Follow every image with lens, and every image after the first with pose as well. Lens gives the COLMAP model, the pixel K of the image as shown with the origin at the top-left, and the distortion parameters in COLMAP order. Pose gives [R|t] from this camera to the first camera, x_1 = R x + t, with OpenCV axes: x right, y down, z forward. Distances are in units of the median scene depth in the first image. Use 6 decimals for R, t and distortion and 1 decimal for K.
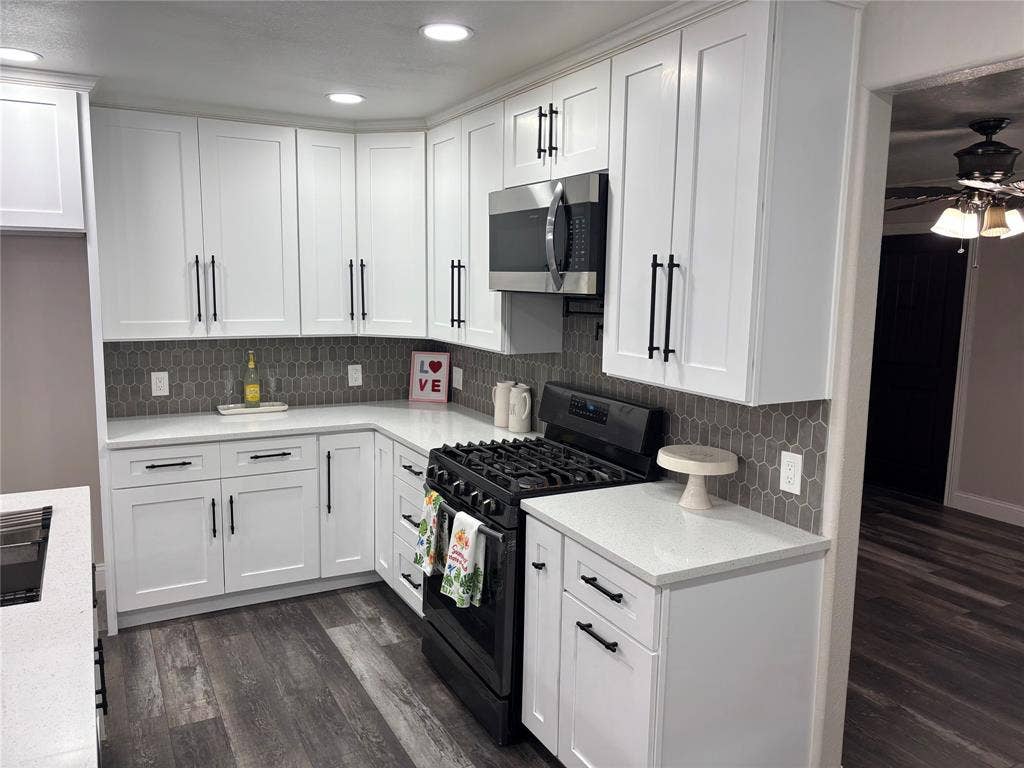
lens RADIAL K [[780.7, 0, 517.4], [0, 780.7, 388.6], [0, 0, 1]] dist [-0.003224, -0.007416]
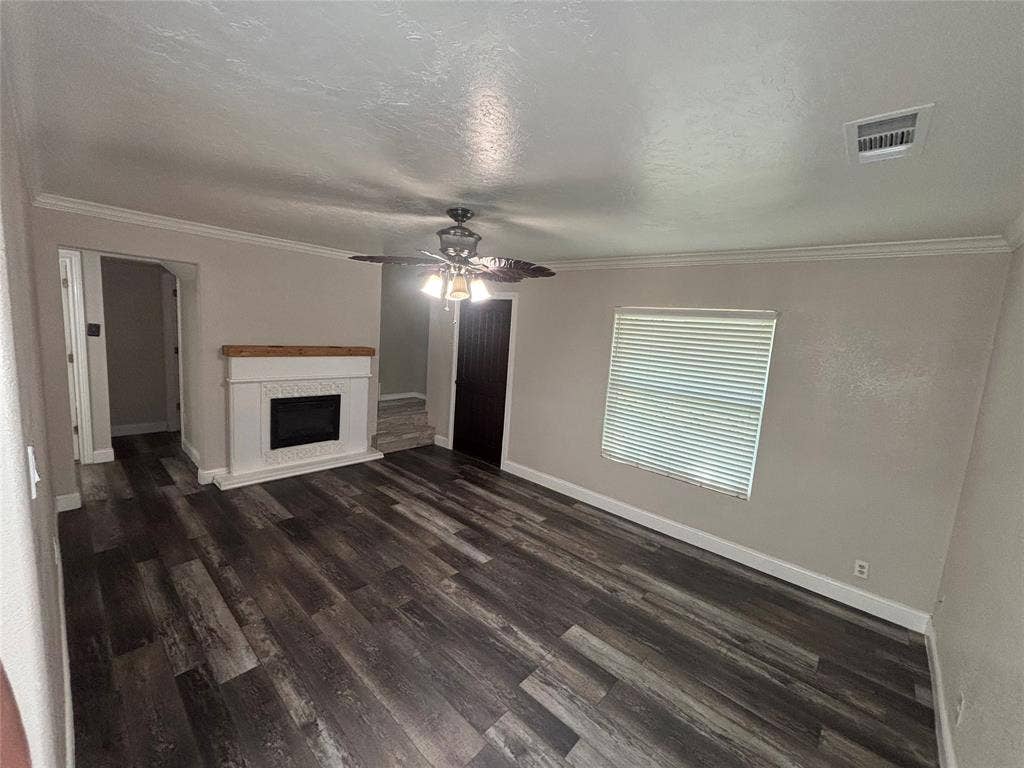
lens RADIAL K [[422.0, 0, 512.0], [0, 422.0, 384.0], [0, 0, 1]] dist [0.001469, 0.000133]
pose [[0.942498, -0.001582, 0.334208, 0.519263], [-0.003486, 0.999888, 0.014563, -0.070117], [-0.334194, -0.014890, 0.942387, 0.334070]]
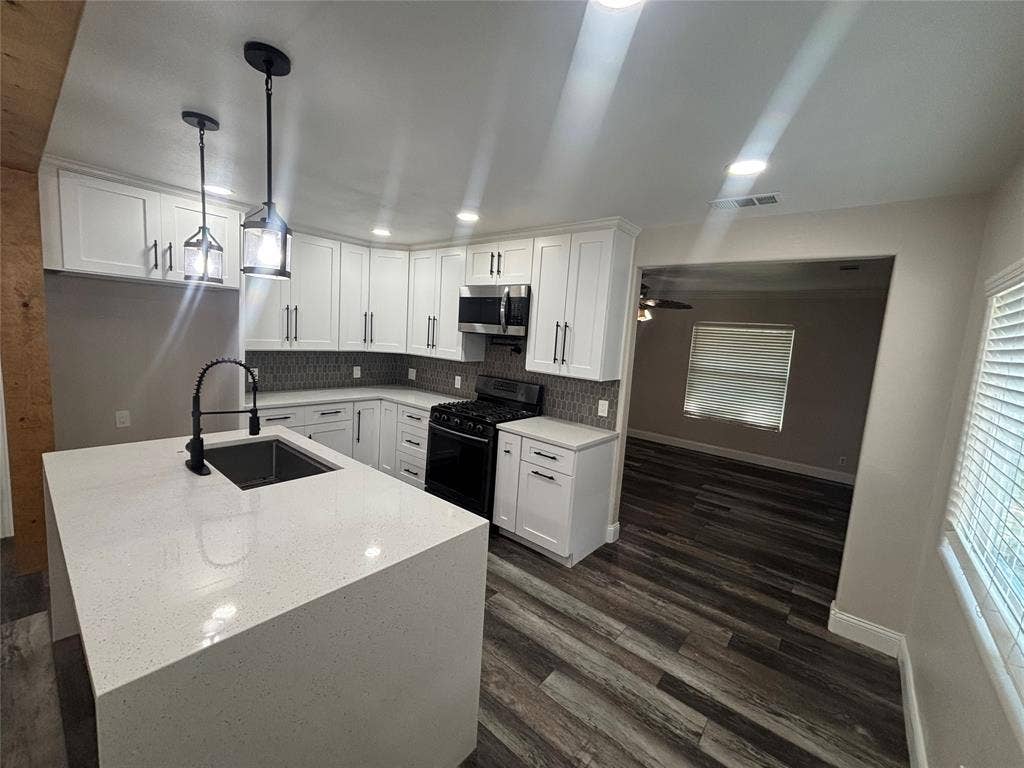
lens RADIAL K [[422.0, 0, 512.0], [0, 422.0, 384.0], [0, 0, 1]] dist [0.001469, 0.000133]
pose [[0.925804, -0.000712, 0.378002, -0.348719], [0.002266, 0.999991, -0.003665, 0.023647], [-0.377996, 0.004250, 0.925797, -0.139556]]
